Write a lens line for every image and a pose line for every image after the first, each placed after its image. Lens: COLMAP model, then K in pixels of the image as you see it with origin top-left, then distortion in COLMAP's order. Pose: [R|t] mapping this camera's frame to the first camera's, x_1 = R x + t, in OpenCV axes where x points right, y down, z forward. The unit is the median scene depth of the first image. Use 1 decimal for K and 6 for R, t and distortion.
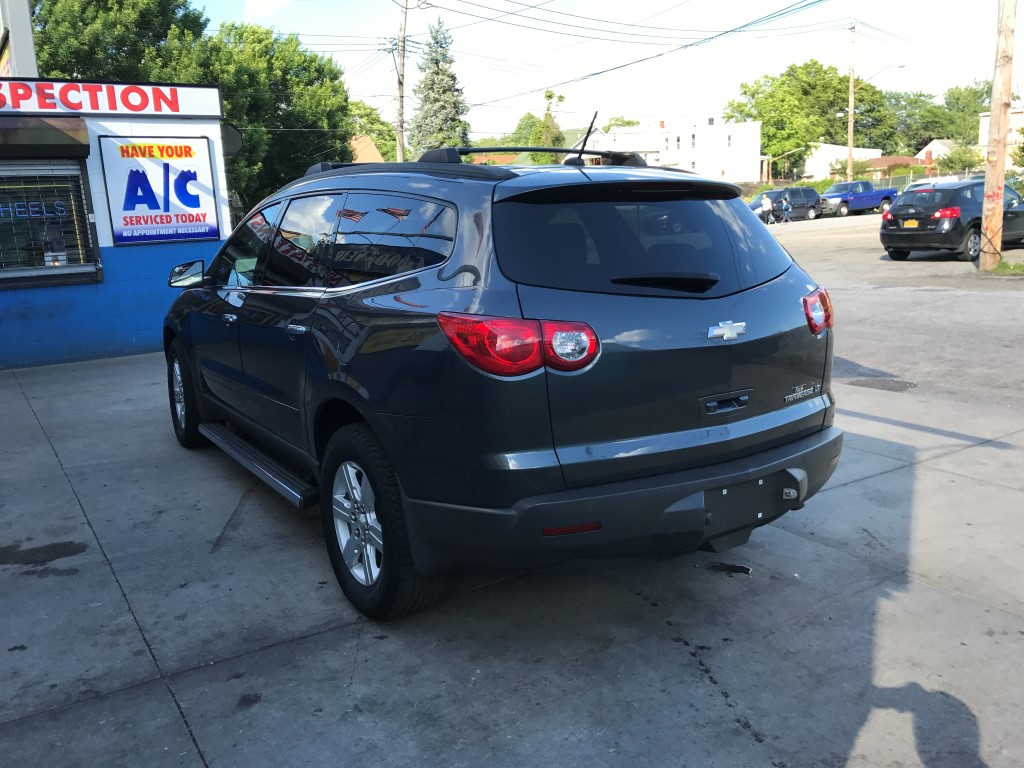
lens RADIAL K [[850.8, 0, 504.6], [0, 850.8, 393.6], [0, 0, 1]] dist [-0.010644, 0.018508]
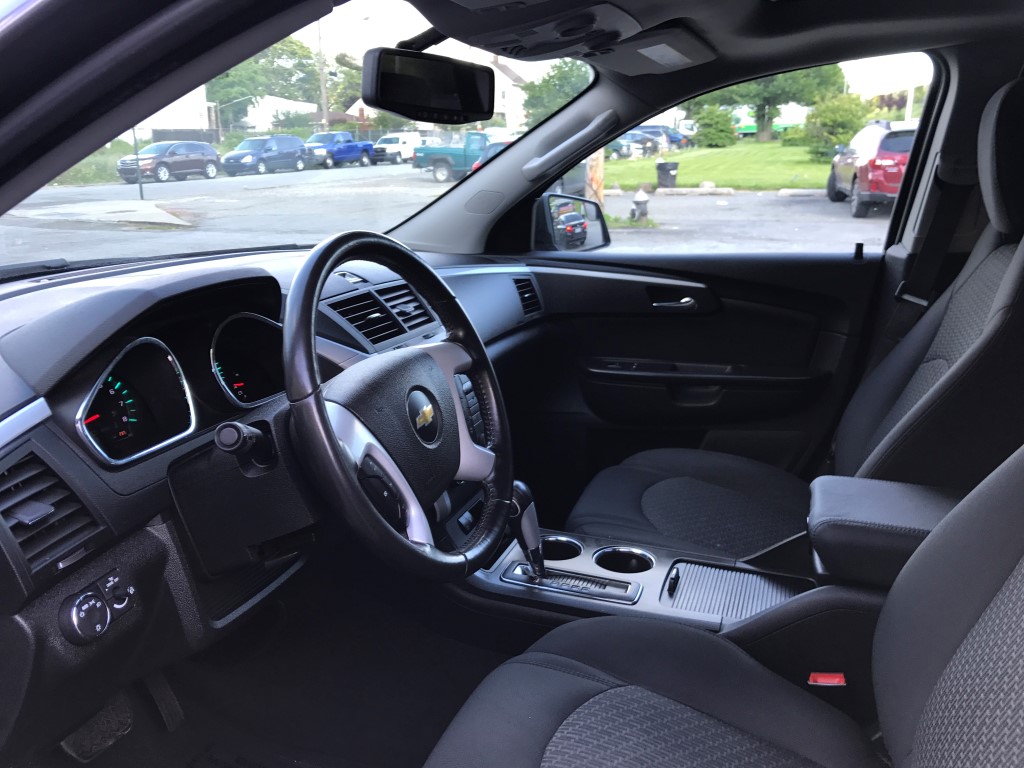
lens RADIAL K [[850.8, 0, 512.8], [0, 850.8, 377.0], [0, 0, 1]] dist [-0.010644, 0.018508]
pose [[0.796665, -0.120672, 0.592253, -0.395474], [0.100126, 0.992677, 0.067576, -0.158990], [-0.596070, 0.005464, 0.802914, 0.934703]]
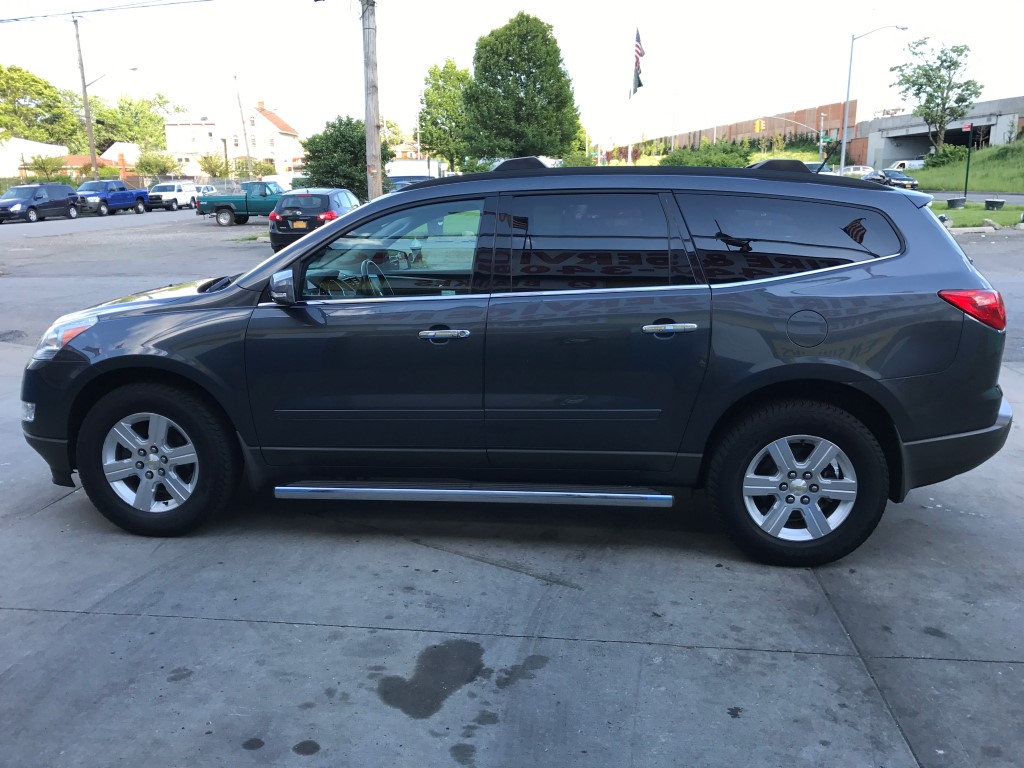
lens RADIAL K [[850.8, 0, 504.5], [0, 850.8, 377.0], [0, 0, 1]] dist [-0.010644, 0.018508]
pose [[0.618701, -0.131511, 0.774541, -0.963300], [0.145576, 0.988007, 0.051470, -0.083742], [-0.772021, 0.080910, 0.630426, 0.435388]]
